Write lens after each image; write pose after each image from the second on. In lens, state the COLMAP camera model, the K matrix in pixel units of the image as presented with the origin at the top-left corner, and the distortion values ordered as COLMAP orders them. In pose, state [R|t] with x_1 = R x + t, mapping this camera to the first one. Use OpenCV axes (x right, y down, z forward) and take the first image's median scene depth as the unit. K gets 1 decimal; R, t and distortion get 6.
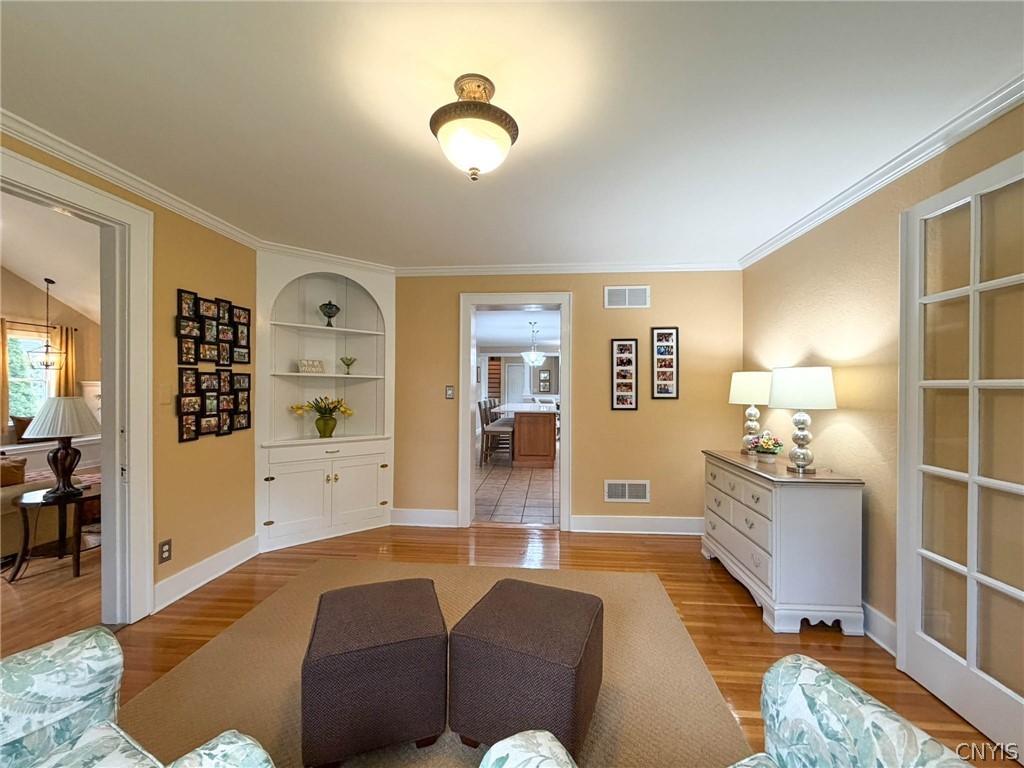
lens RADIAL K [[411.2, 0, 514.0], [0, 411.2, 389.5], [0, 0, 1]] dist [0.002441, 0.000376]
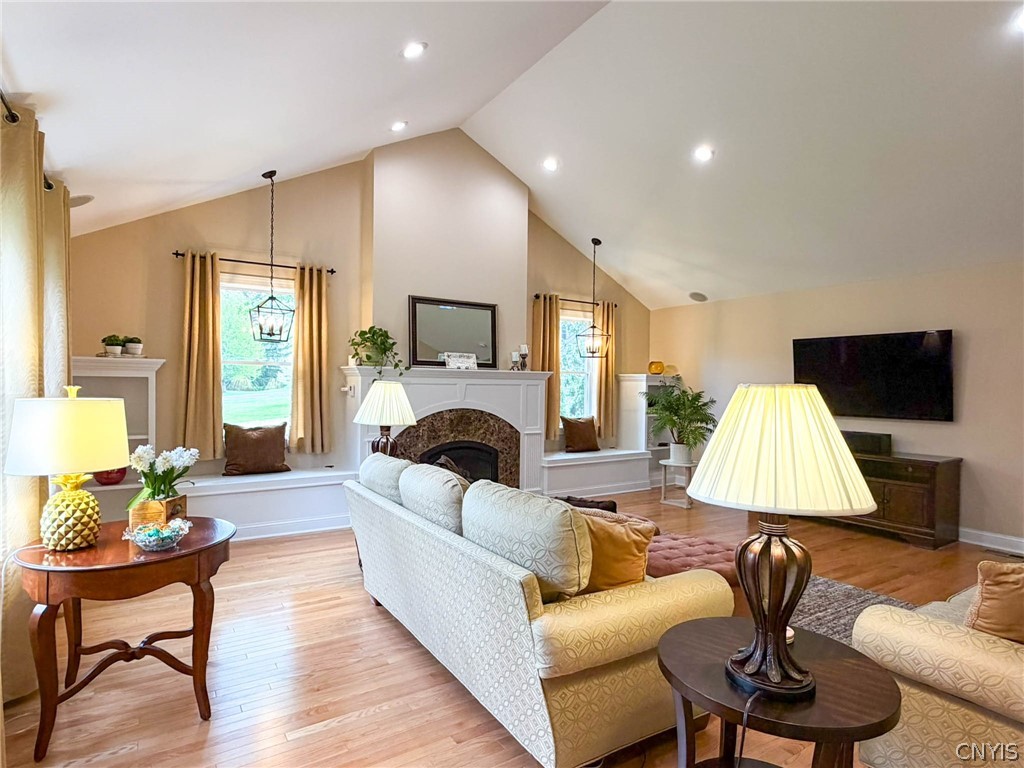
lens RADIAL K [[551.6, 0, 516.4], [0, 551.6, 389.4], [0, 0, 1]] dist [-0.002570, -0.000791]
pose [[0.608694, 0.008385, -0.793361, -1.014742], [-0.014839, 0.999890, -0.000817, 0.031057], [0.793266, 0.012270, 0.608751, 0.668481]]
